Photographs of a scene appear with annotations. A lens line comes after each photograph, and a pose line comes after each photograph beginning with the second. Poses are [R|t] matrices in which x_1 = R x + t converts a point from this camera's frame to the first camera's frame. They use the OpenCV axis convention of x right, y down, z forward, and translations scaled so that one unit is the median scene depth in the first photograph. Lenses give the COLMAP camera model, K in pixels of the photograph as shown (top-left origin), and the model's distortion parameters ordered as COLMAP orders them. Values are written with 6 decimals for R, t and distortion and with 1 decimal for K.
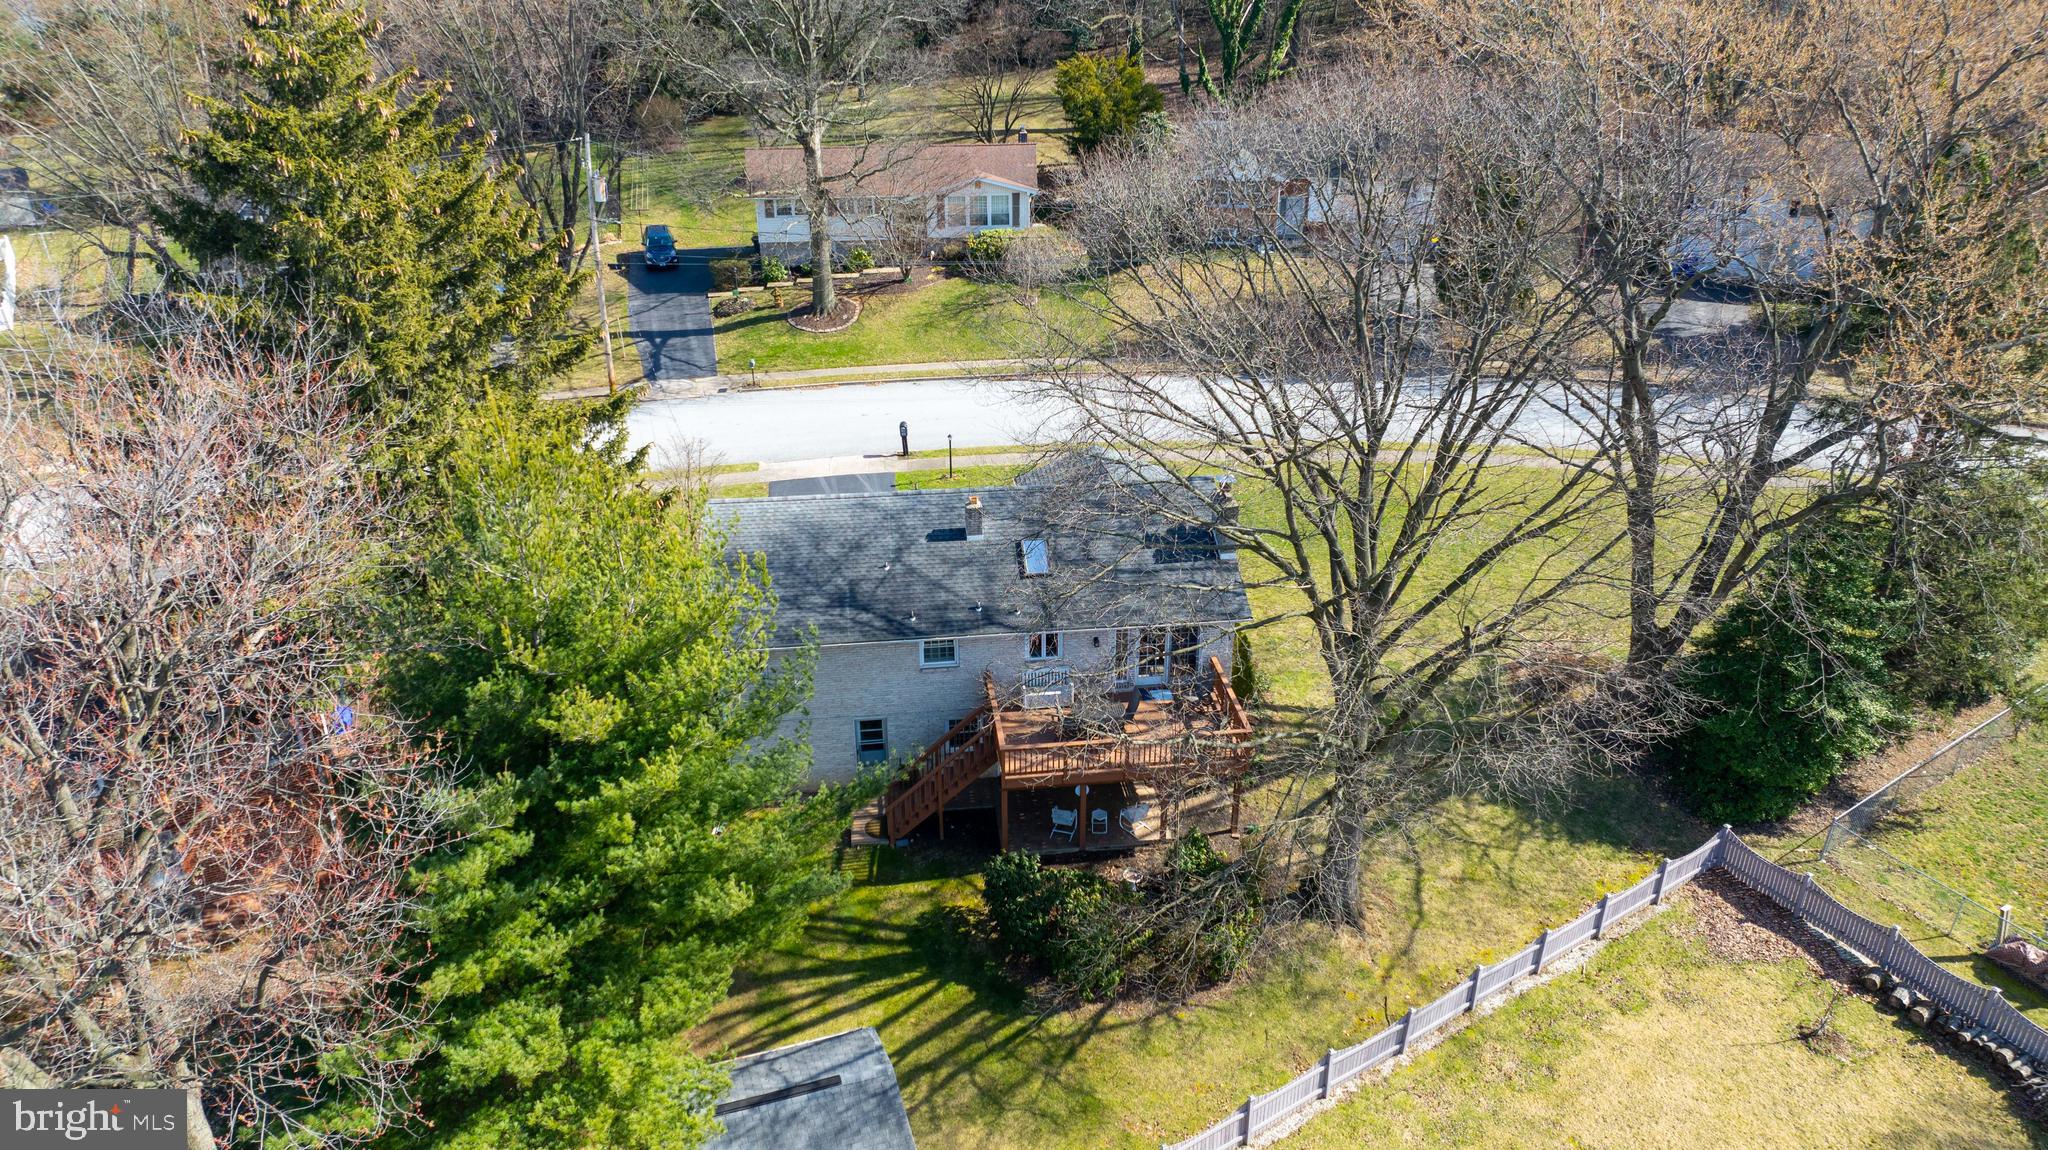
lens RADIAL K [[1433.6, 0, 1024.0], [0, 1433.6, 575.0], [0, 0, 1]] dist [-0.027117, -0.000620]
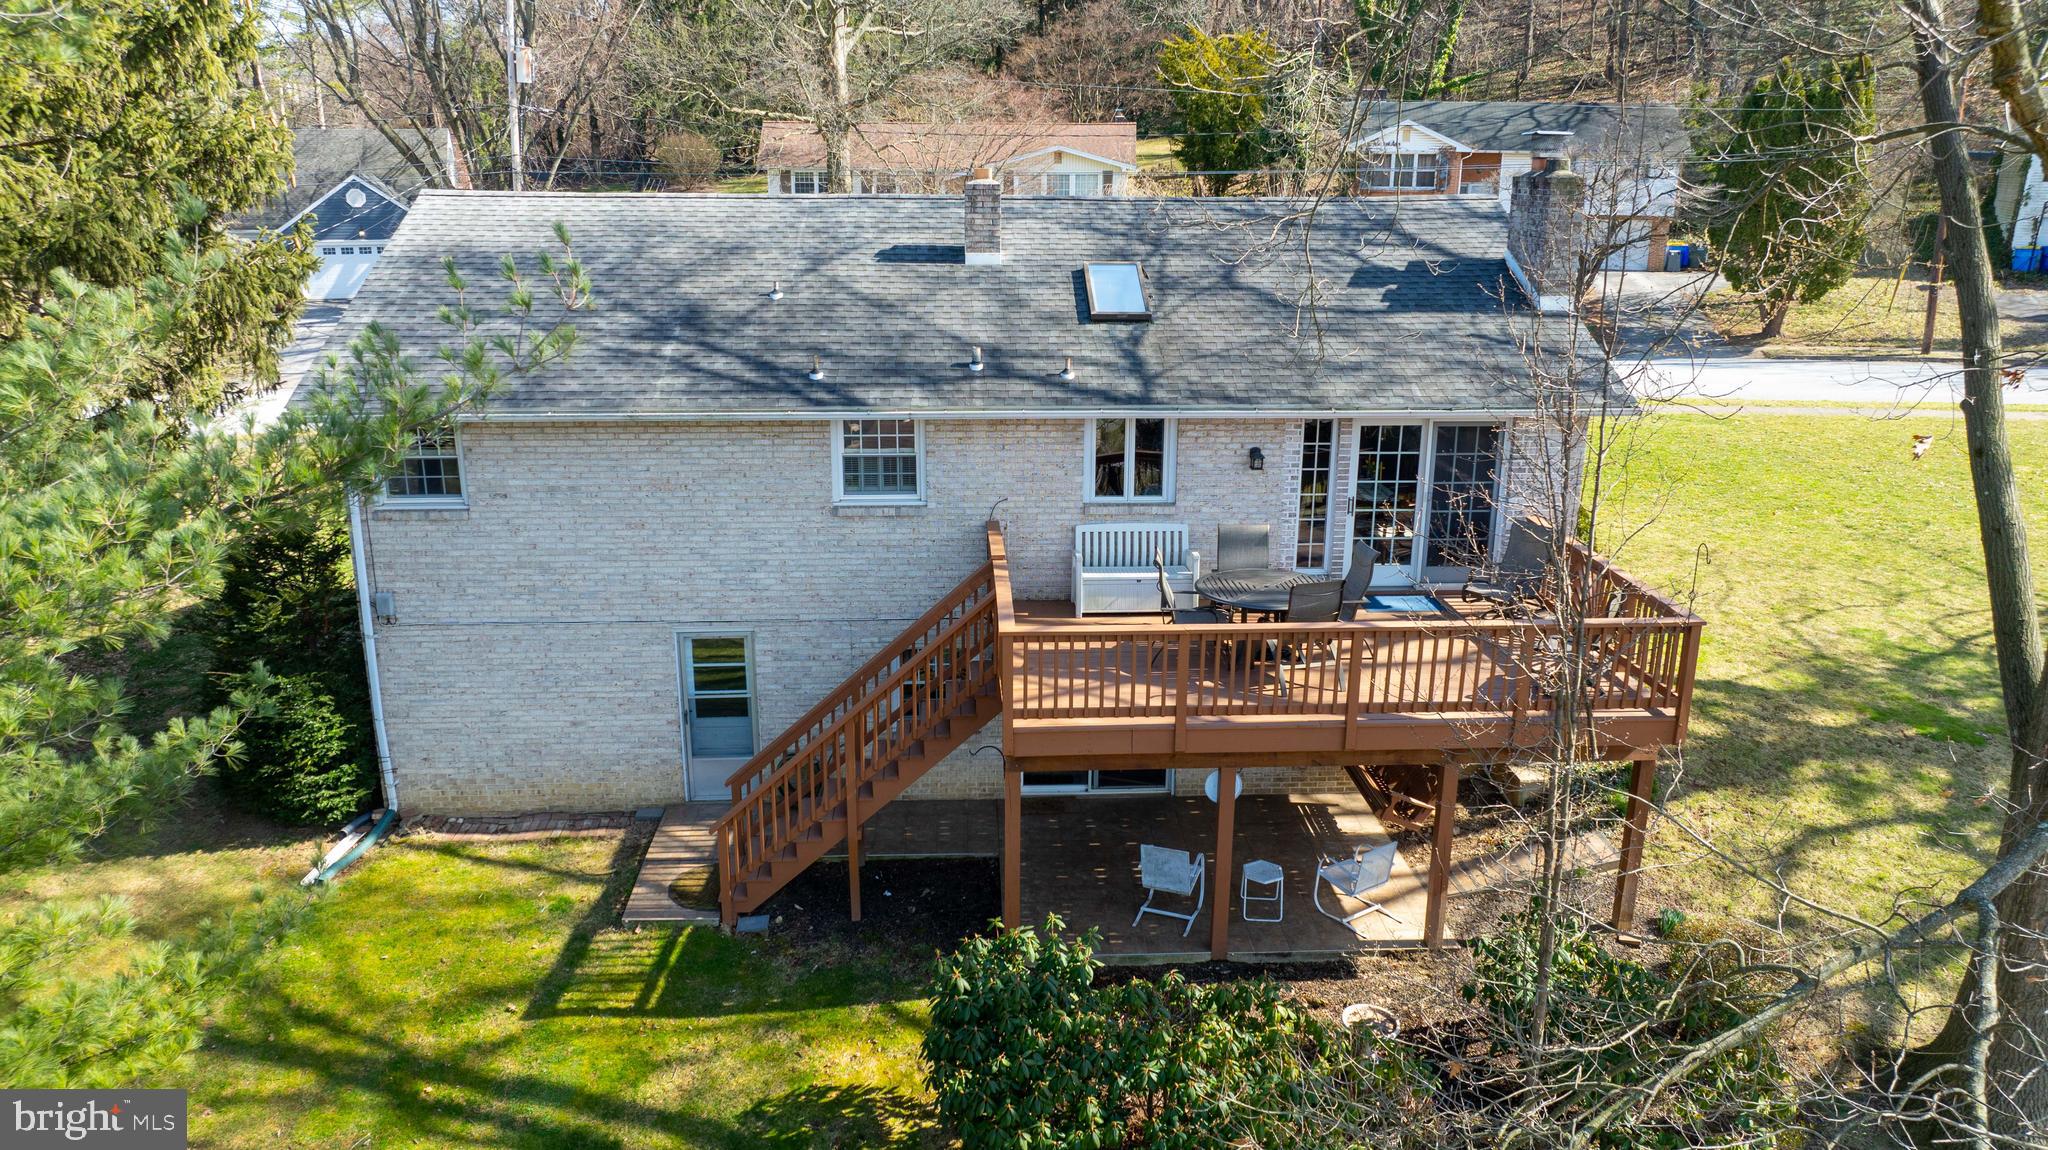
lens RADIAL K [[1433.6, 0, 1024.0], [0, 1433.6, 575.0], [0, 0, 1]] dist [-0.027117, -0.000620]
pose [[0.997429, 0.028642, -0.065686, 0.011416], [-0.039652, 0.984127, -0.172979, 0.155467], [0.059689, 0.175139, 0.982733, 0.595017]]
